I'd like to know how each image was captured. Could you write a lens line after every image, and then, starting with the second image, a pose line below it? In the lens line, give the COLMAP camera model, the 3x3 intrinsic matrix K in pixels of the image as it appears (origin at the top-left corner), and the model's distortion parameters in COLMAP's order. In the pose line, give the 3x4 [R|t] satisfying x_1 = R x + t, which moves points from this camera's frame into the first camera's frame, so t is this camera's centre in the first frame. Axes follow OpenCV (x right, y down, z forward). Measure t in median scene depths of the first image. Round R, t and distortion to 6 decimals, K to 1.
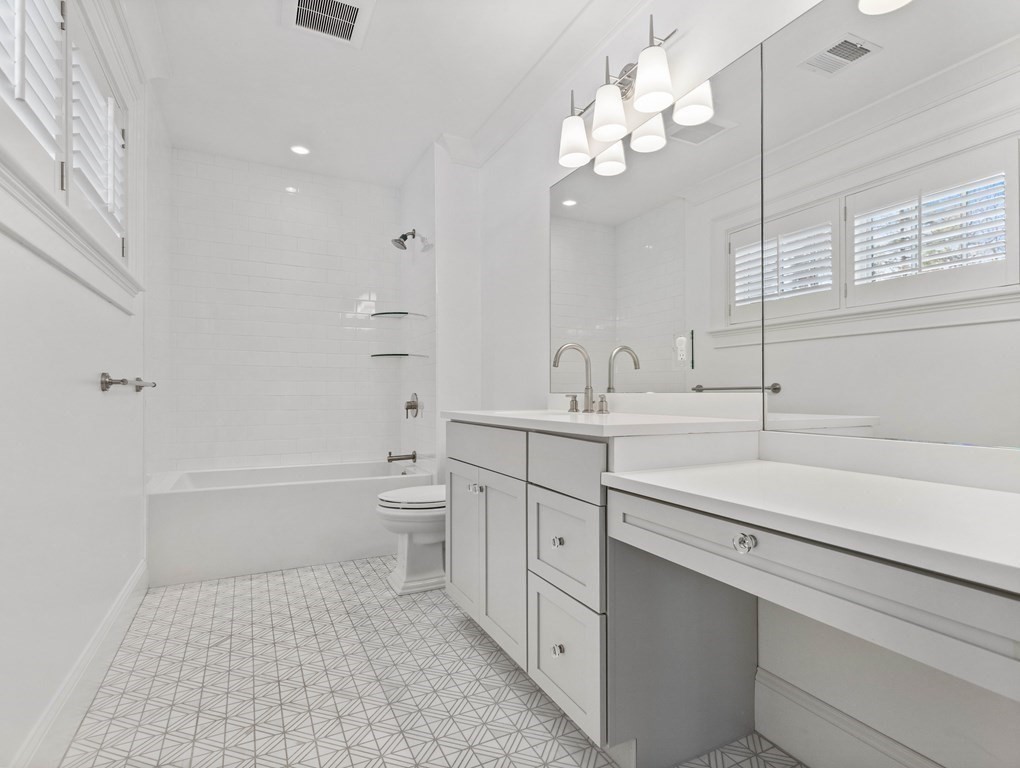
lens RADIAL K [[521.2, 0, 510.0], [0, 521.2, 384.0], [0, 0, 1]] dist [0.003629, 0.001132]
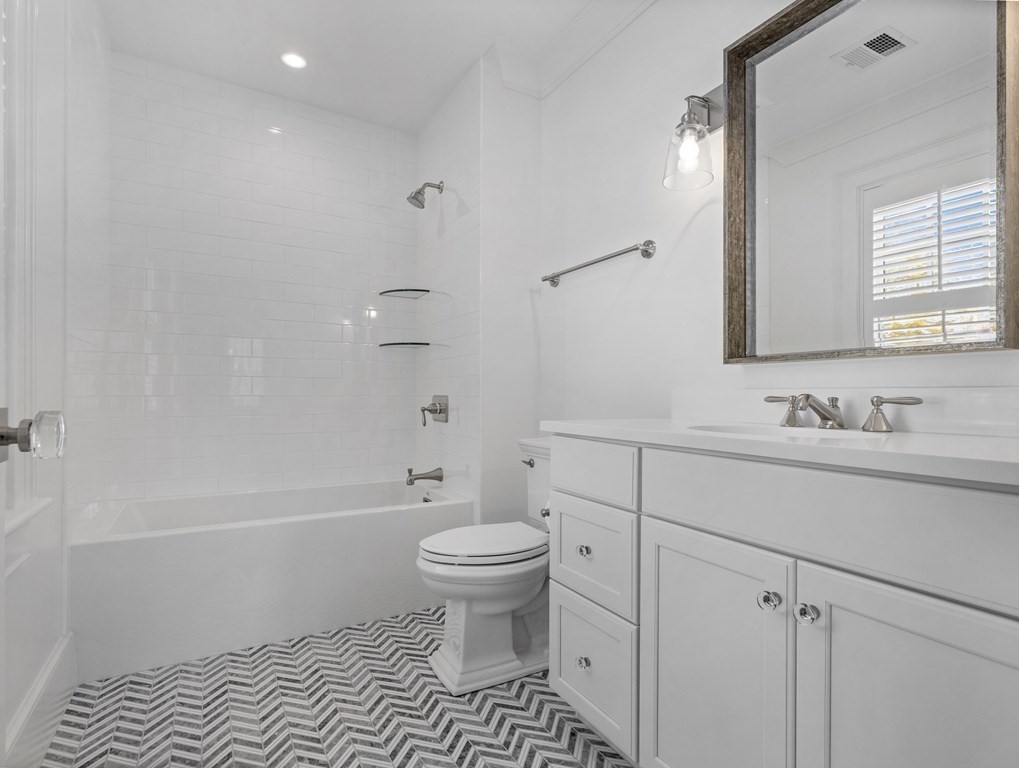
lens RADIAL K [[499.2, 0, 515.8], [0, 499.2, 385.8], [0, 0, 1]] dist [-0.001203, -0.000151]
pose [[0.996573, 0.005860, 0.082513, -0.137918], [-0.005962, 0.999982, 0.000990, 0.005931], [-0.082506, -0.001479, 0.996589, 0.260150]]
